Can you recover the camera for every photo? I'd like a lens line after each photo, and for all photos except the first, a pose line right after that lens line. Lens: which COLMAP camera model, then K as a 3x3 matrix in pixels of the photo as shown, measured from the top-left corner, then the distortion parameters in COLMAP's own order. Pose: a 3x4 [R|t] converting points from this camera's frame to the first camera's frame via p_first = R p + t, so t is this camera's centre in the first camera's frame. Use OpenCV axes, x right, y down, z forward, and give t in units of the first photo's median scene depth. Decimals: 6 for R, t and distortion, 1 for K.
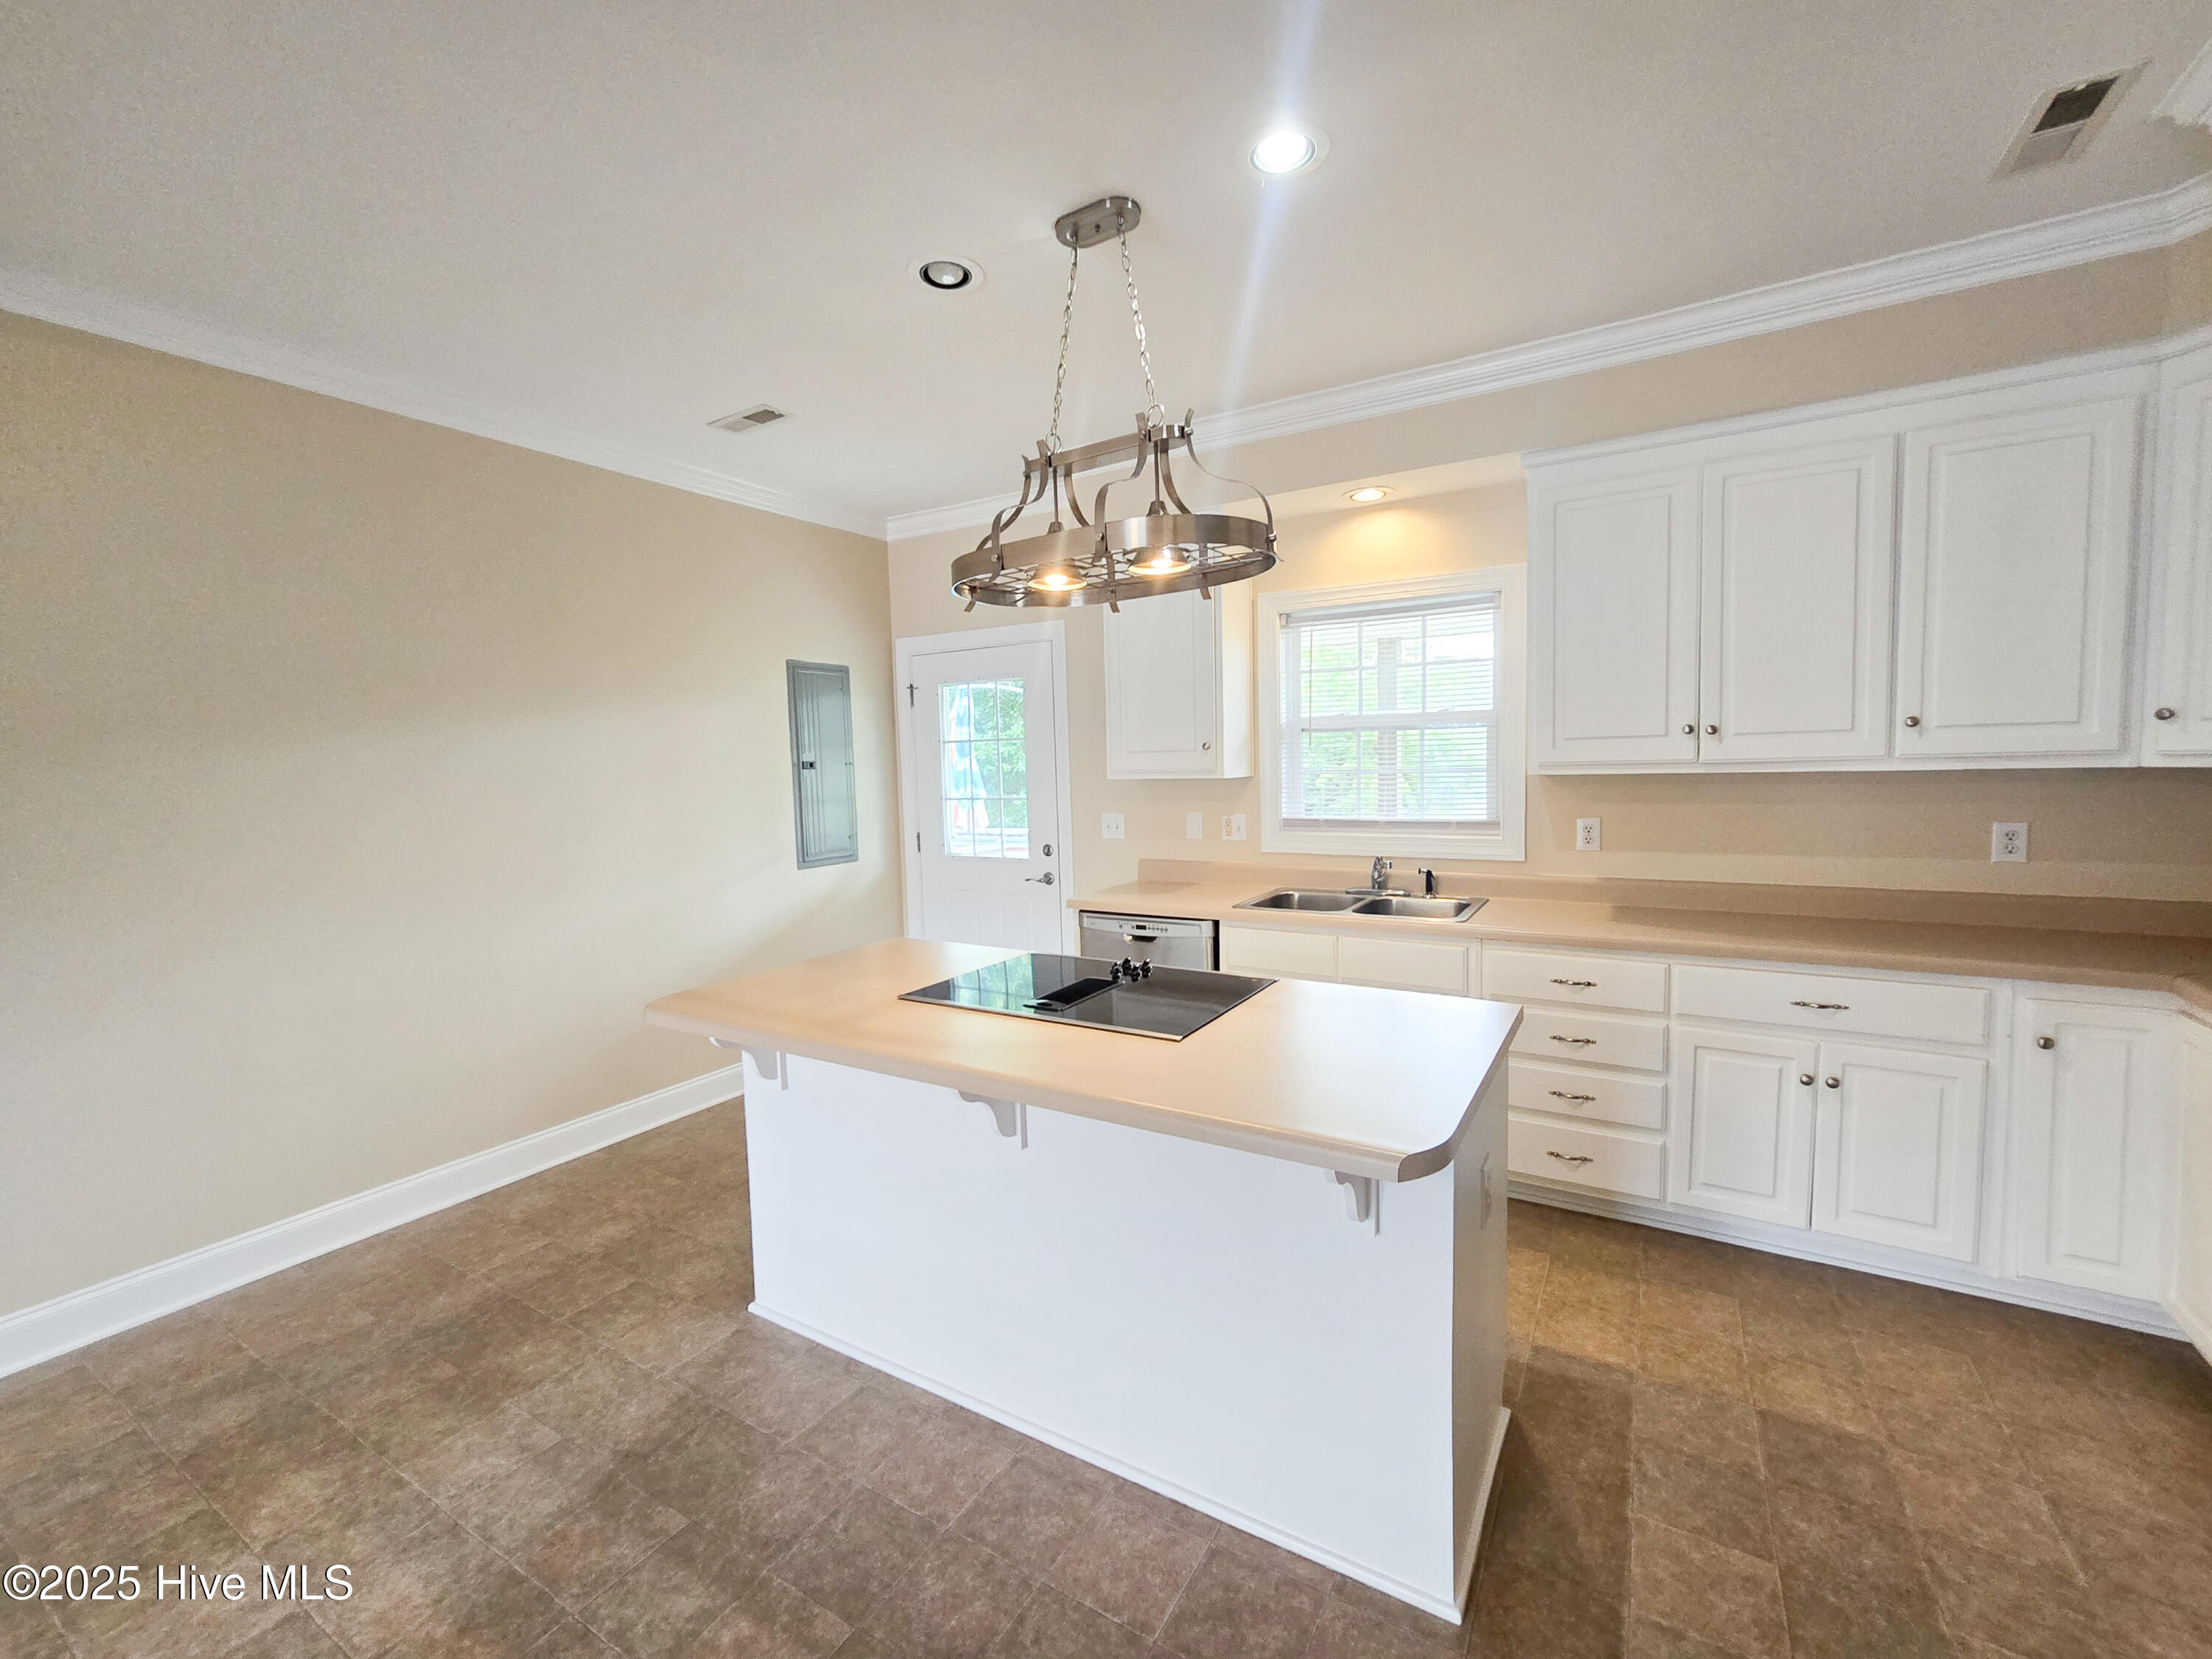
lens RADIAL K [[908.1, 0, 1120.0], [0, 908.1, 830.5], [0, 0, 1]] dist [0.002715, 0.000211]
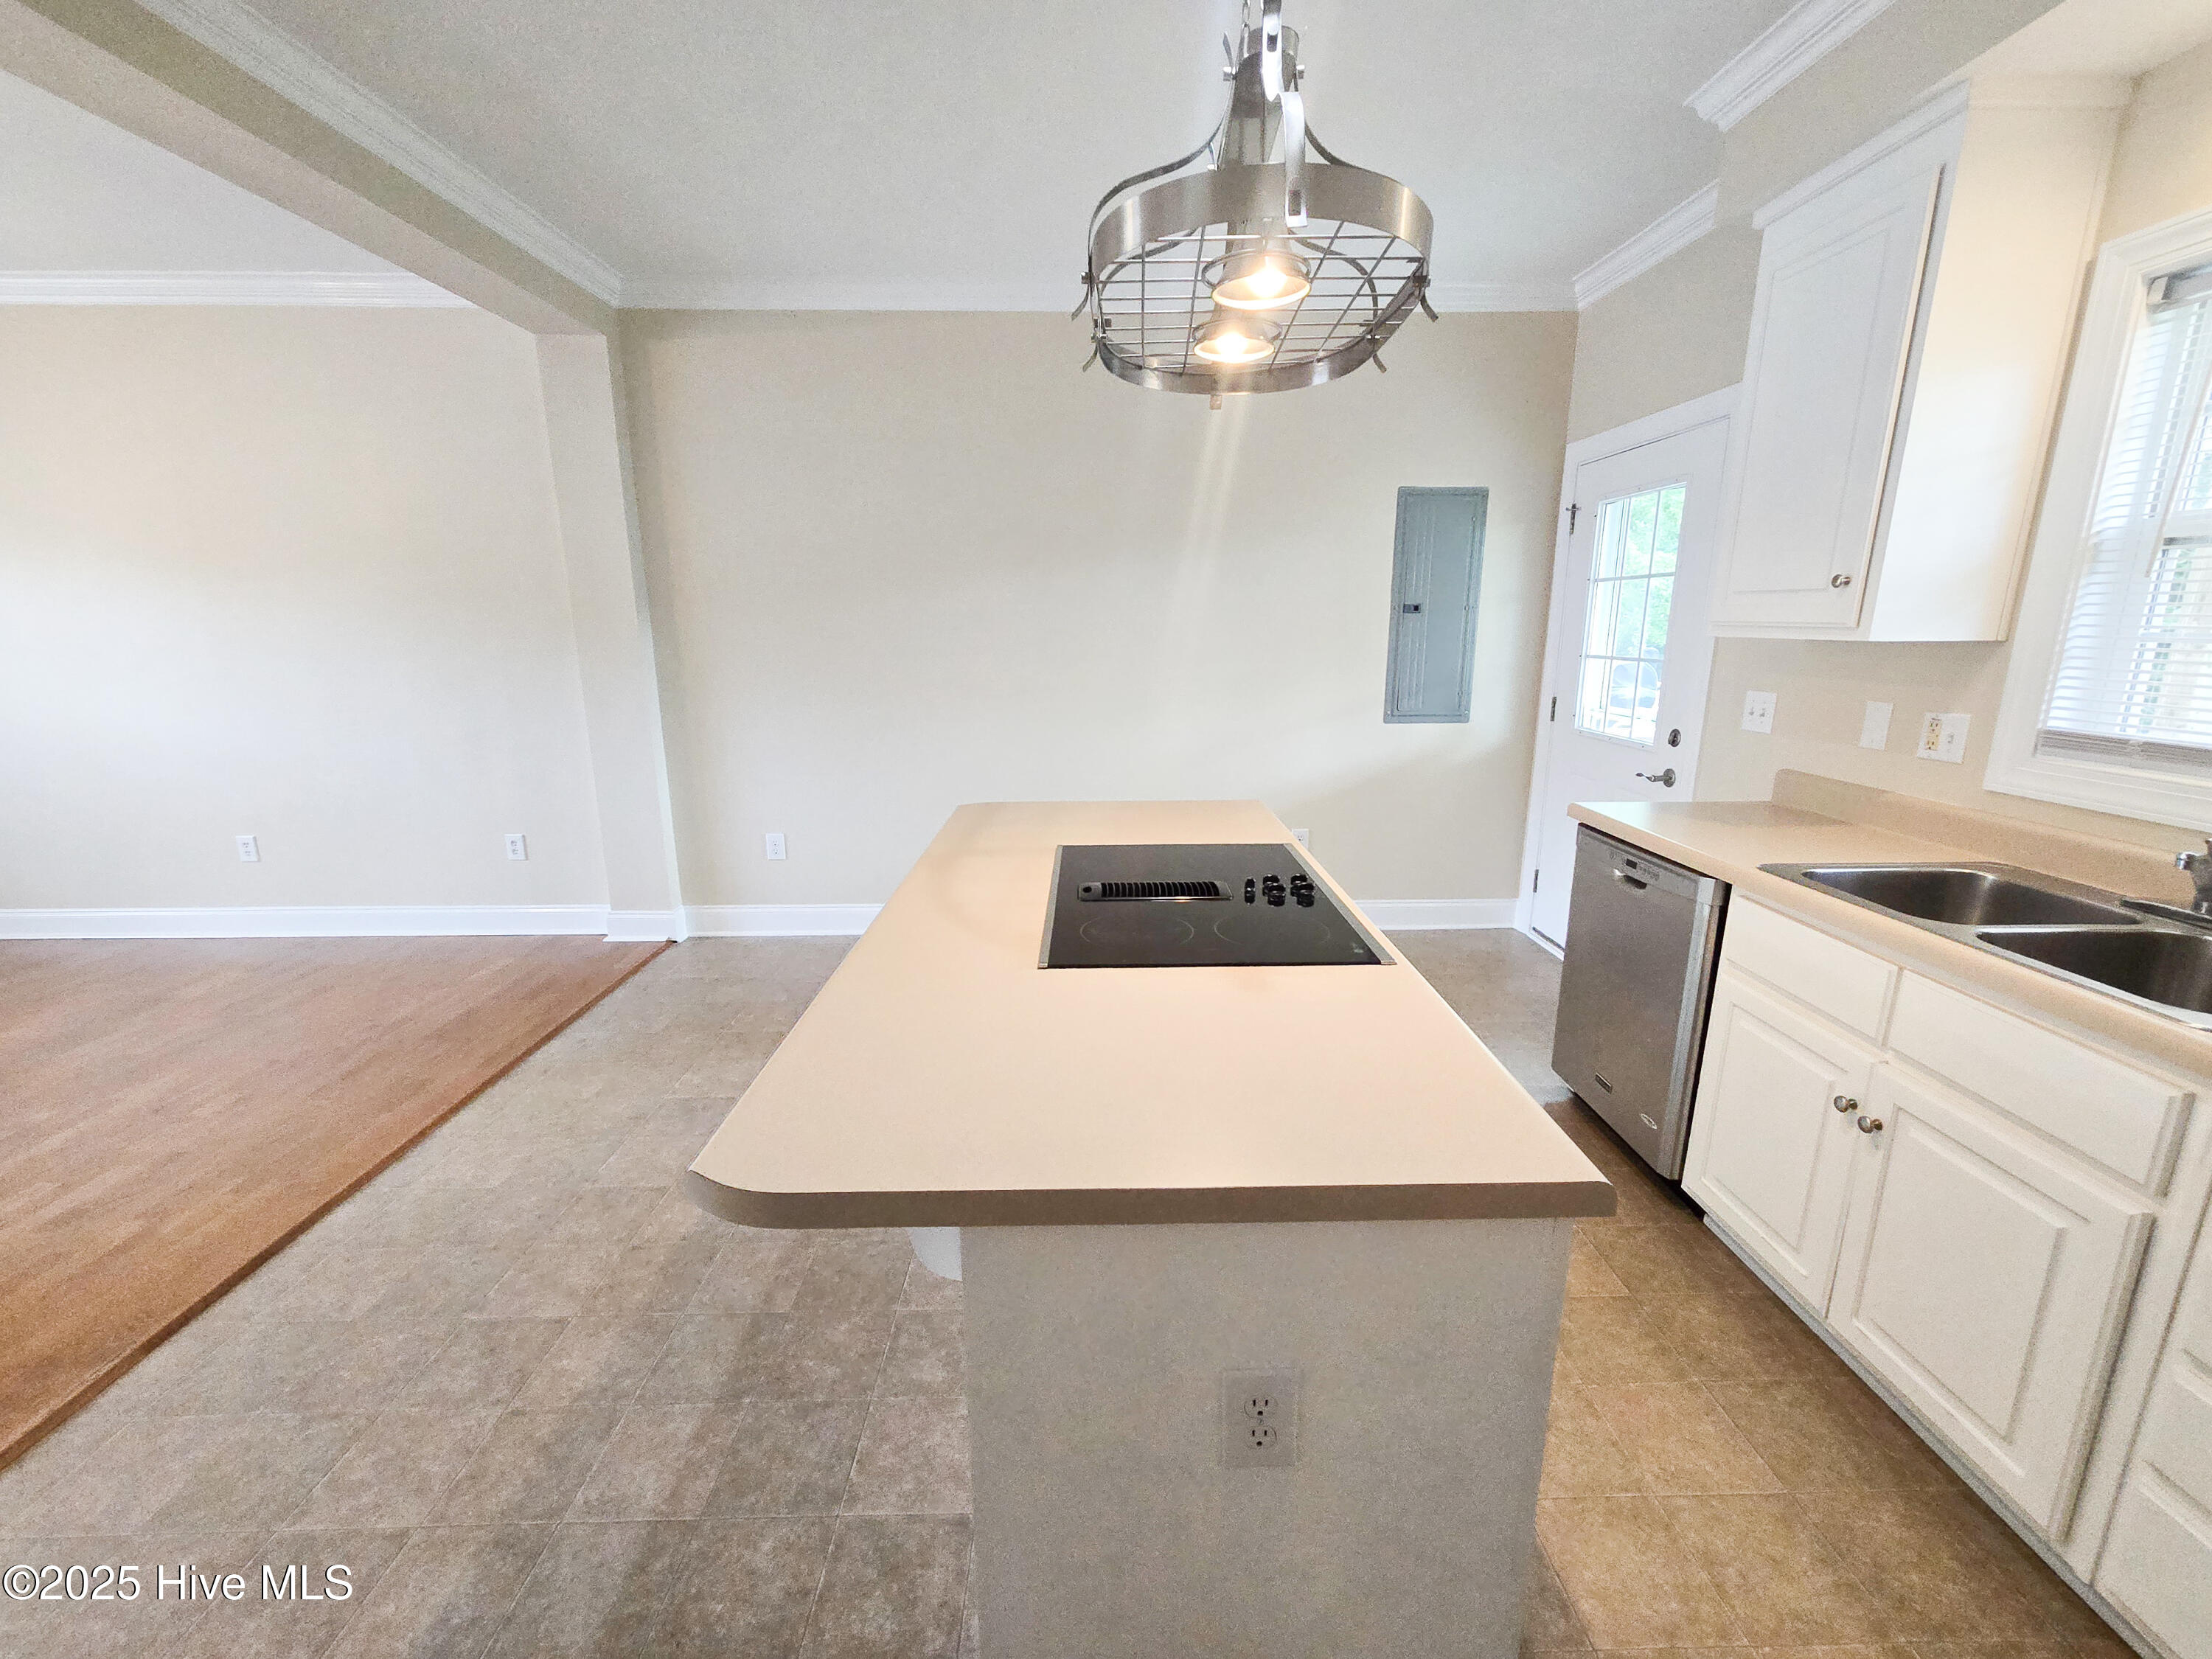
lens RADIAL K [[908.1, 0, 1109.4], [0, 908.1, 830.7], [0, 0, 1]] dist [0.002715, 0.000211]
pose [[0.525546, 0.214230, -0.823351, 0.373881], [-0.075273, 0.975690, 0.205821, -0.025897], [0.847429, -0.046192, 0.528896, 0.336618]]
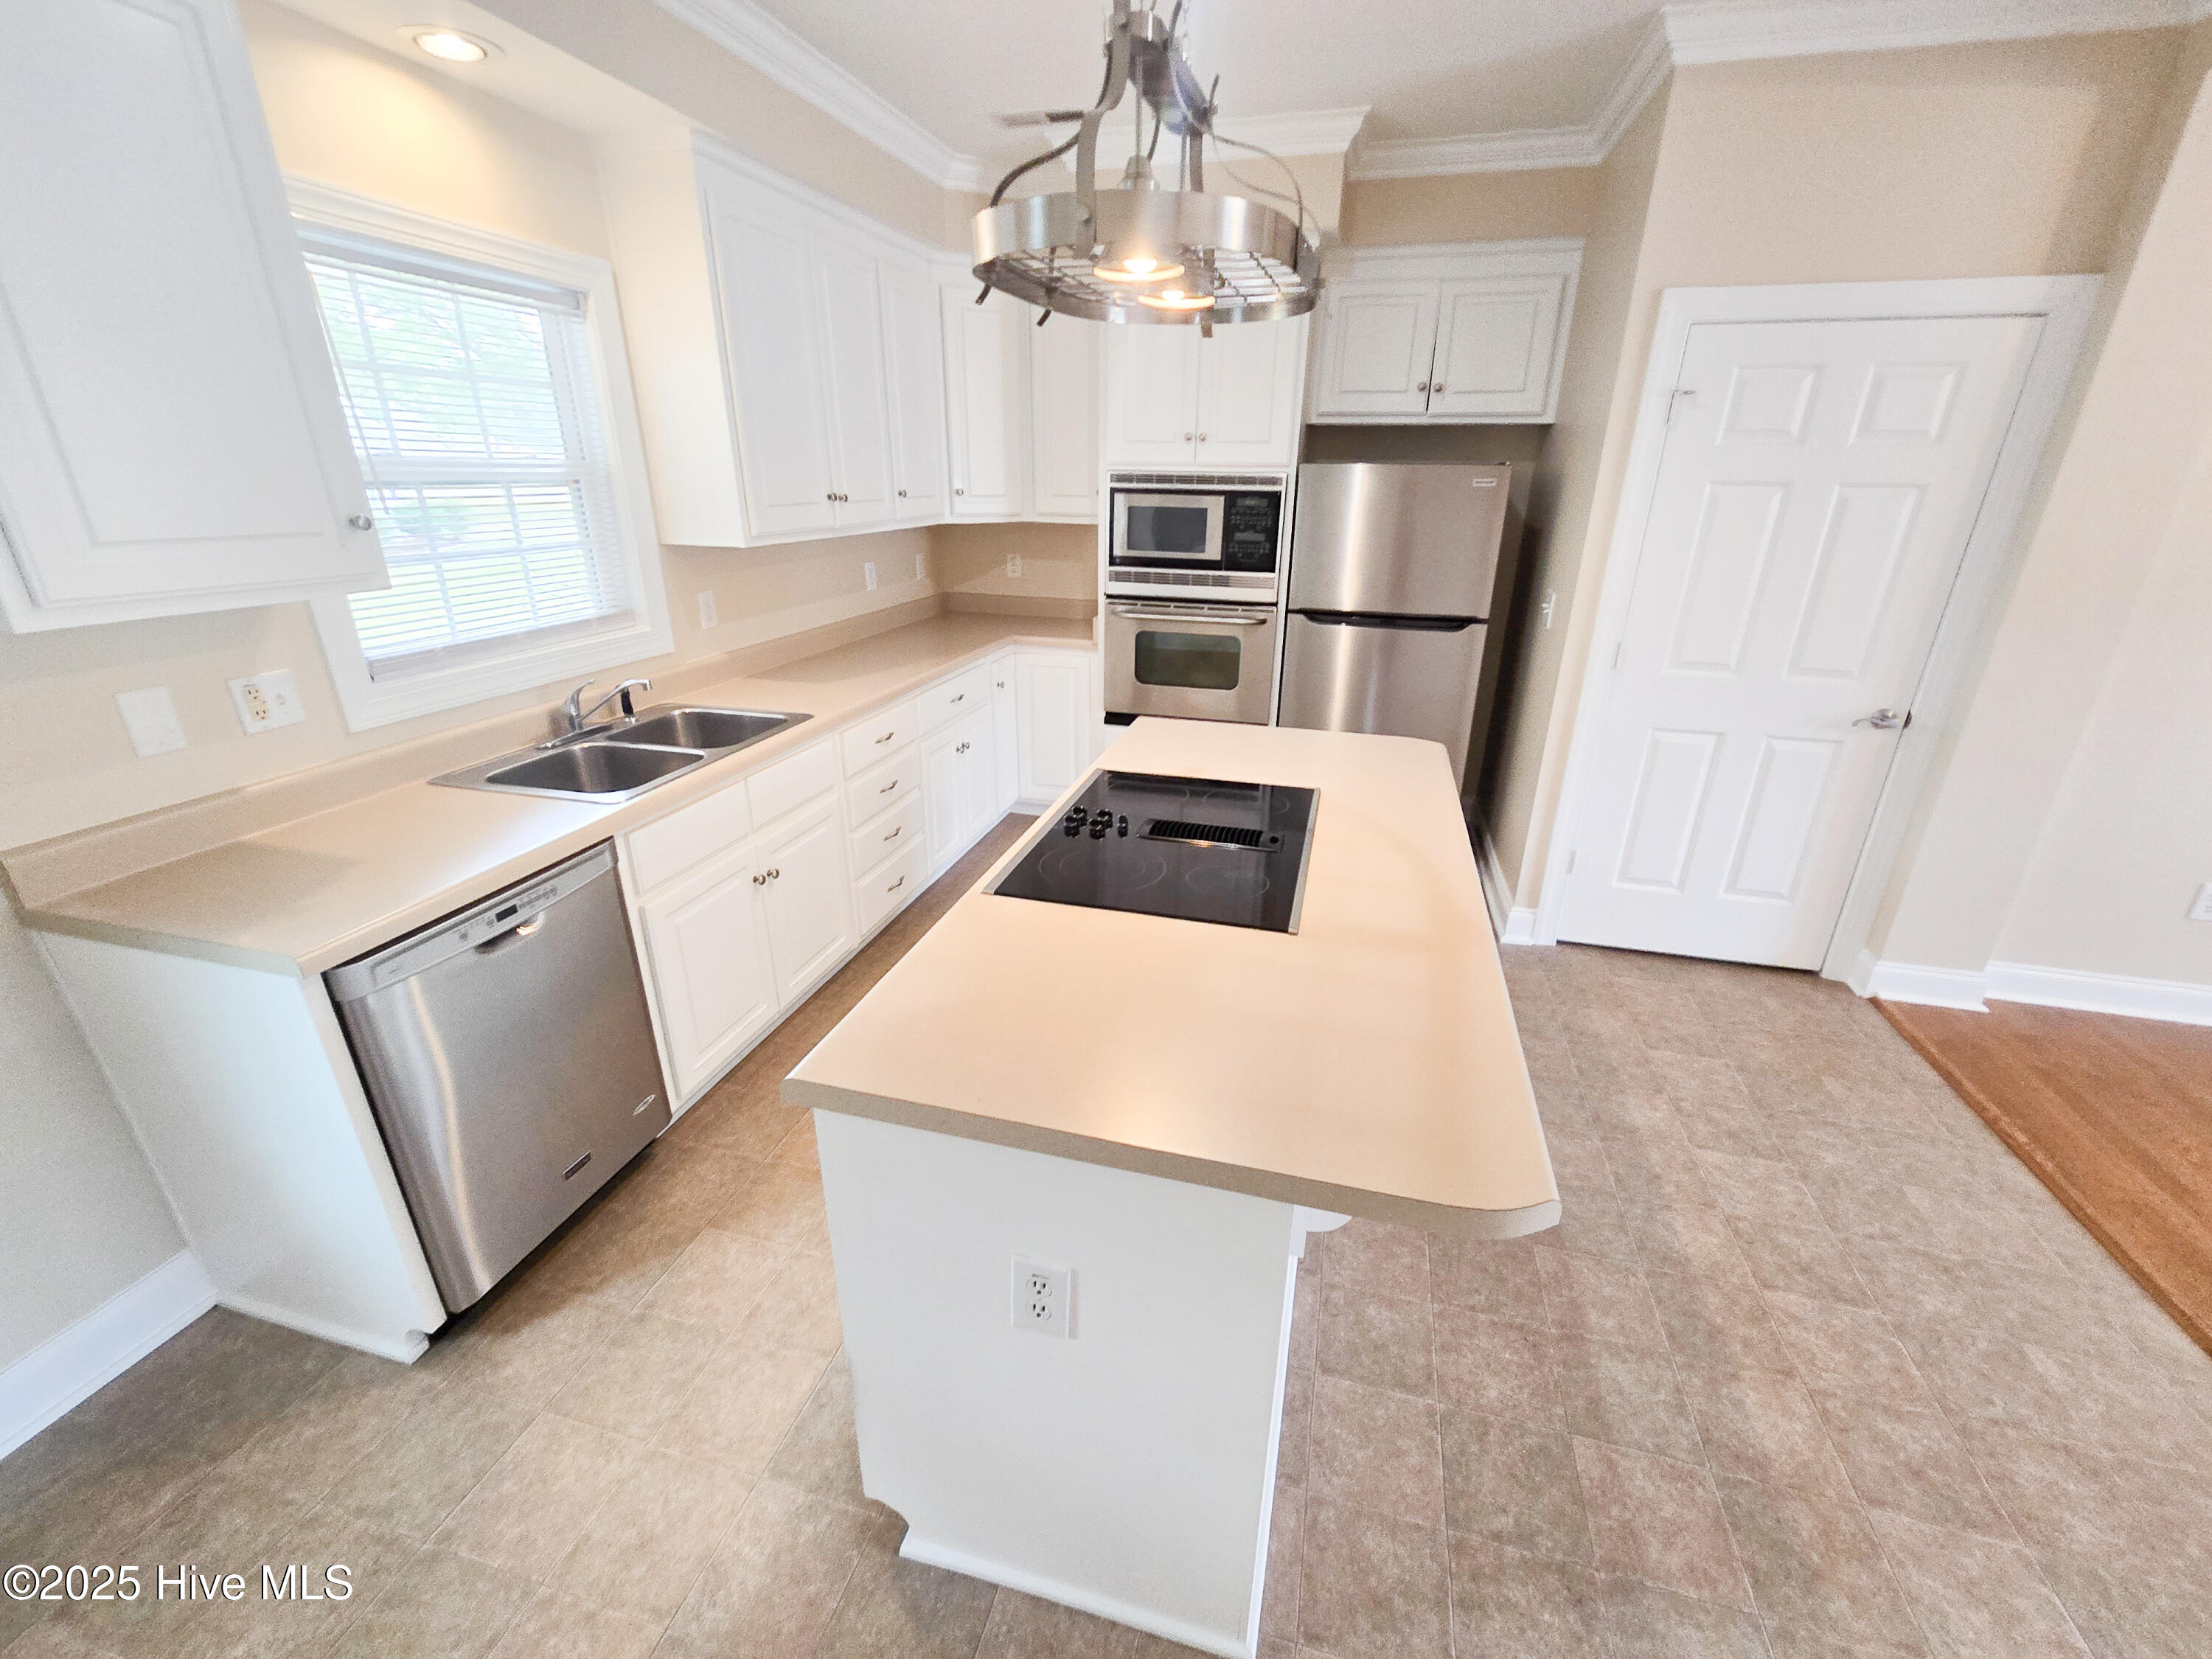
lens RADIAL K [[908.1, 0, 1113.4], [0, 908.1, 833.2], [0, 0, 1]] dist [0.002715, 0.000211]
pose [[-0.263675, -0.337786, 0.903535, -0.507315], [0.073098, 0.926993, 0.367887, -0.093553], [-0.961838, 0.163049, -0.219733, 0.805102]]
